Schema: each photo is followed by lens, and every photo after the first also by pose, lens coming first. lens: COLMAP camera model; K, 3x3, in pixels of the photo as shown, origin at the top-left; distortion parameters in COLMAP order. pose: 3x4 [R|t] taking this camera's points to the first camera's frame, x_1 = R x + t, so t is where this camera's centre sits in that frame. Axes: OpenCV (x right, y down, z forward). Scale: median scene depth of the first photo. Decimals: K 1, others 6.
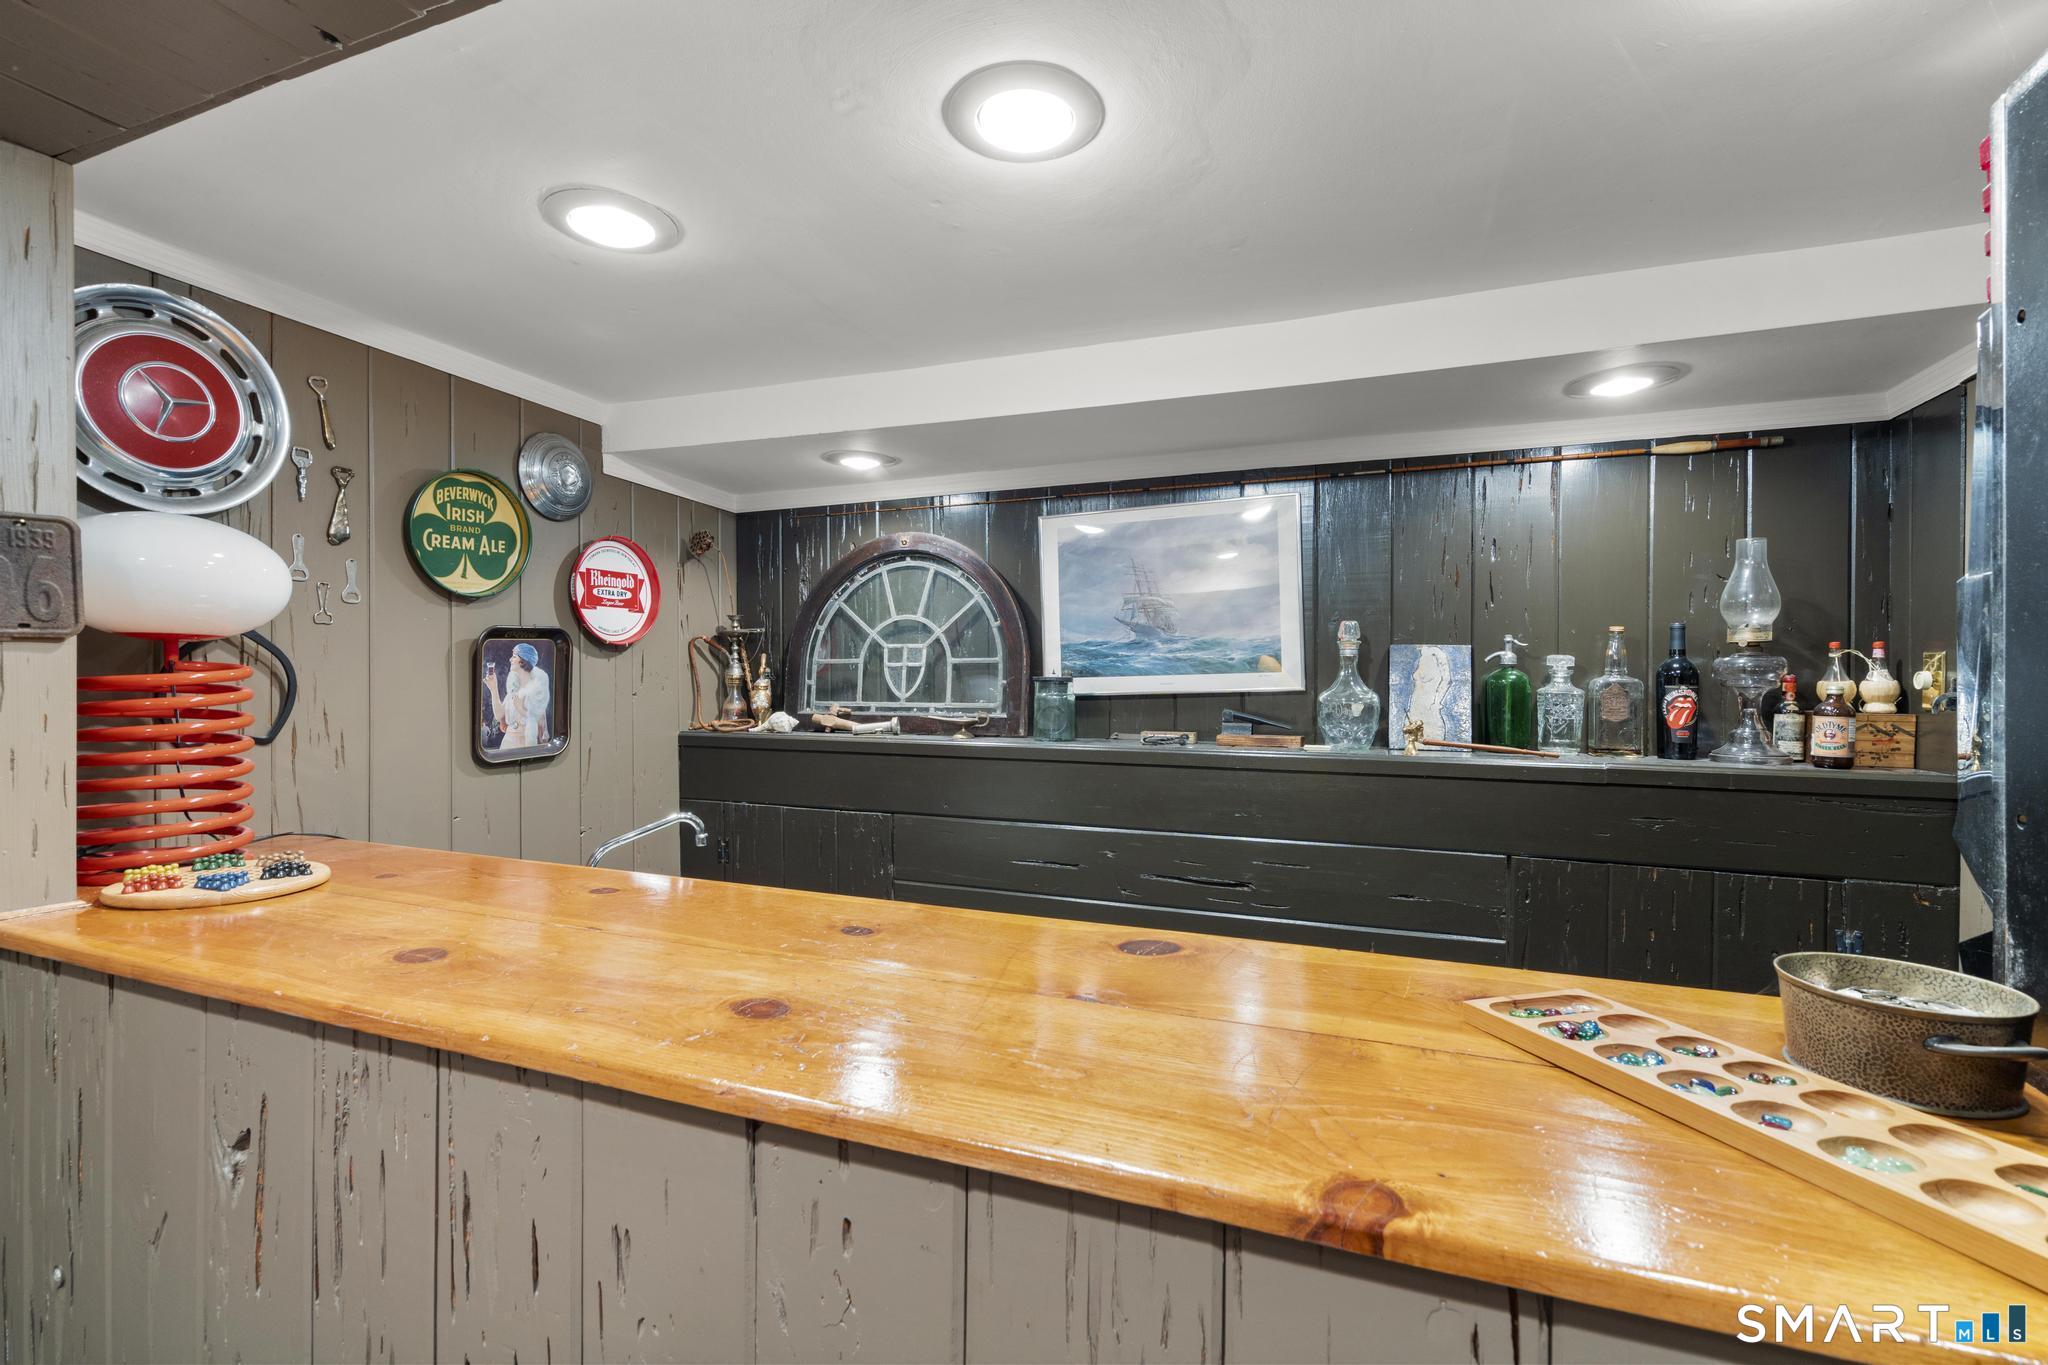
lens RADIAL K [[920.7, 0, 1027.3], [0, 920.7, 682.3], [0, 0, 1]] dist [-0.000114, 0.000226]
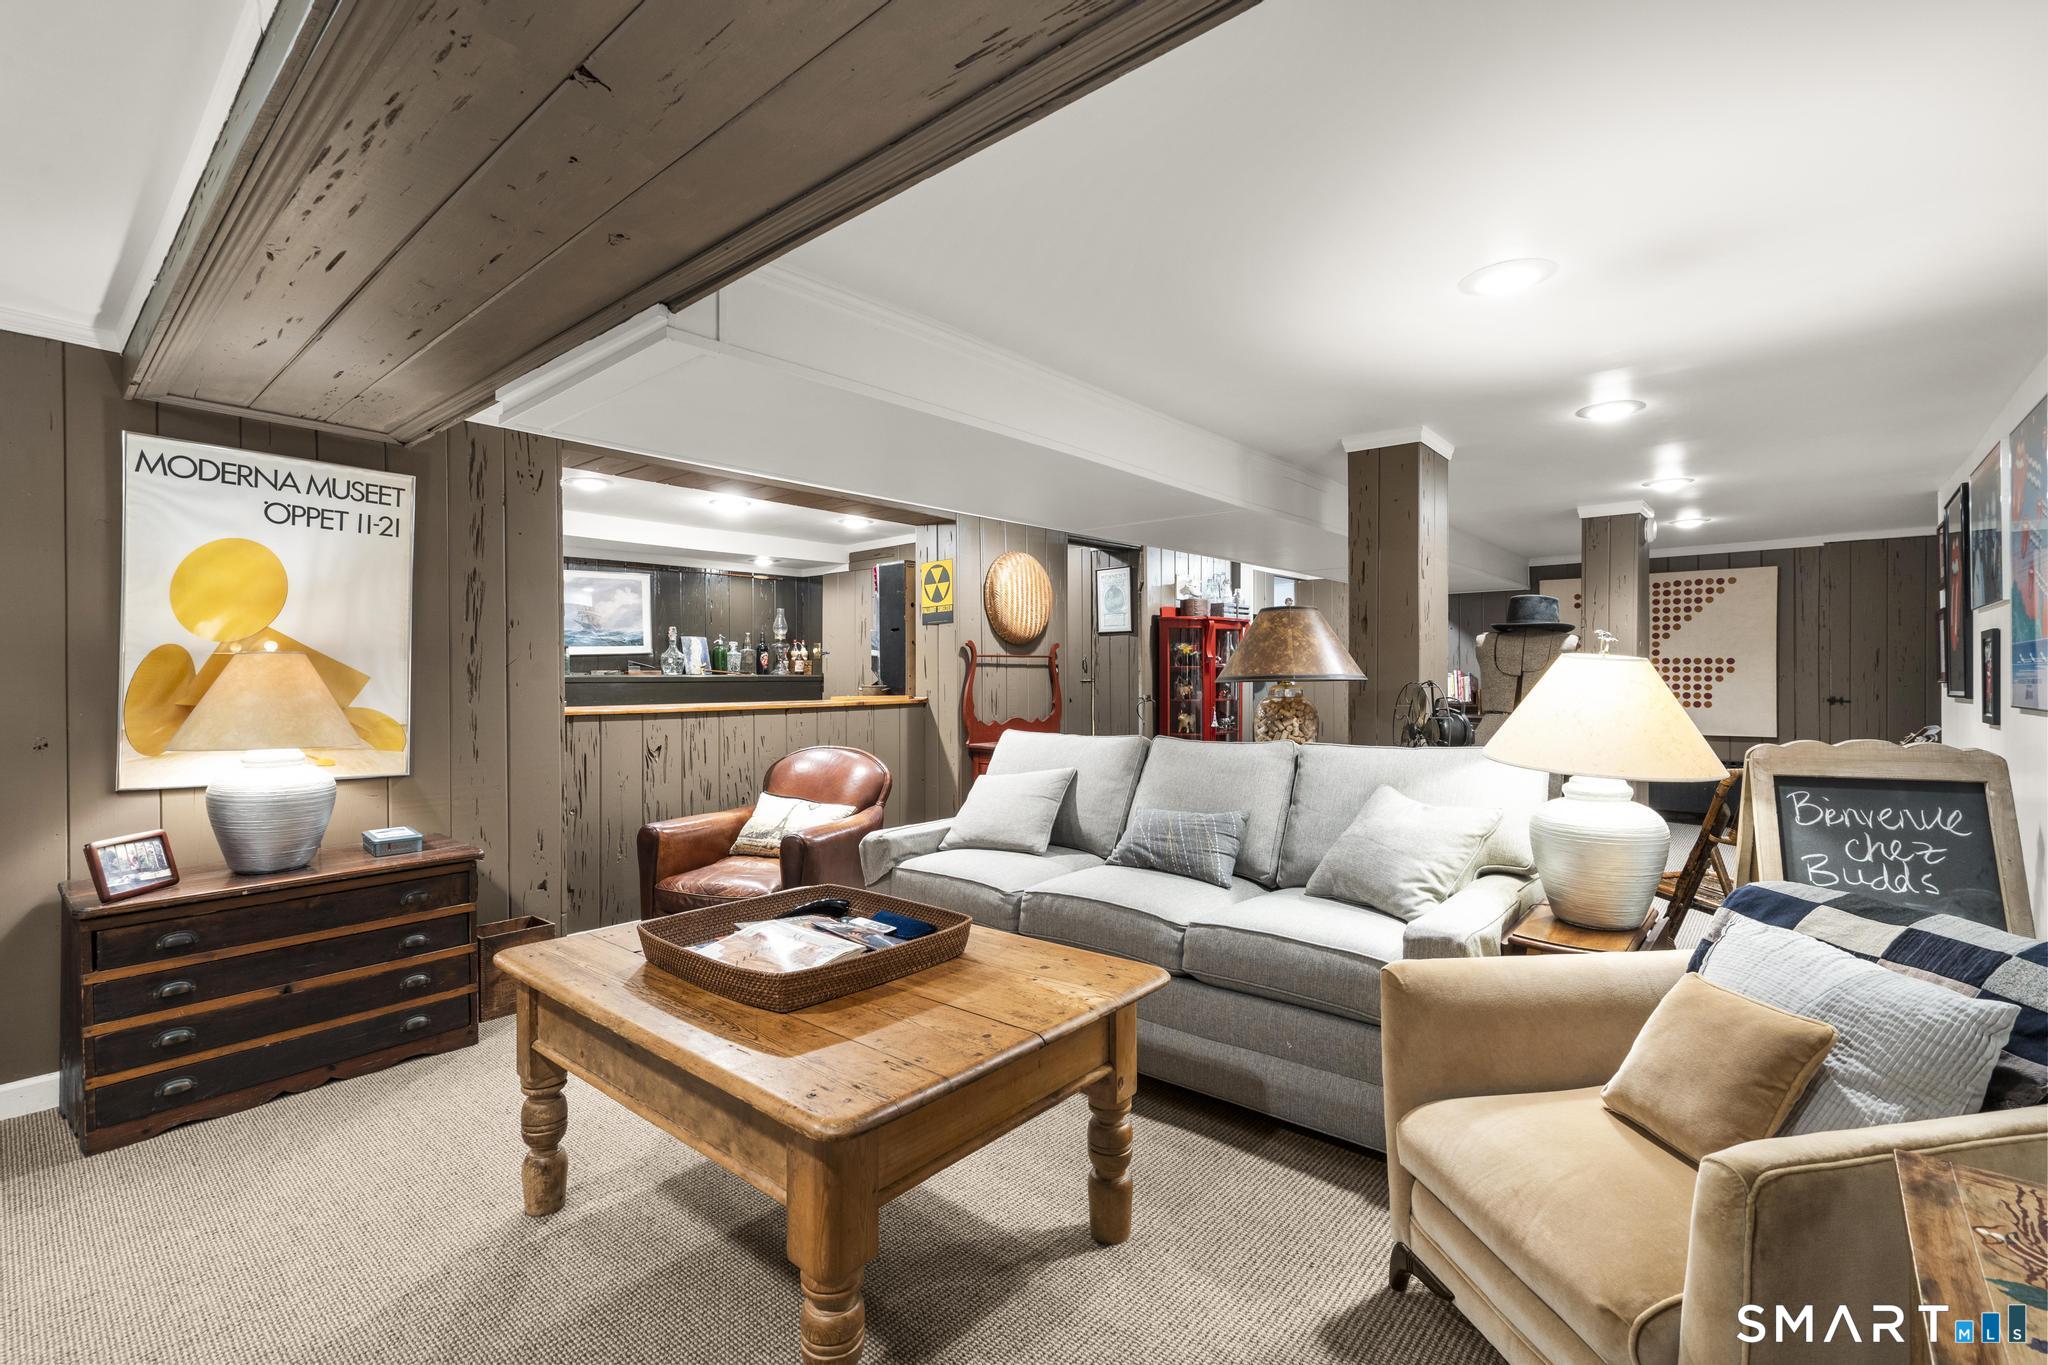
lens RADIAL K [[920.7, 0, 1027.8], [0, 920.7, 670.3], [0, 0, 1]] dist [-0.000114, 0.000226]
pose [[0.342452, -0.007291, 0.939507, -1.949505], [0.000842, 0.999972, 0.007454, 0.043141], [-0.939535, -0.001762, 0.342449, -0.947957]]
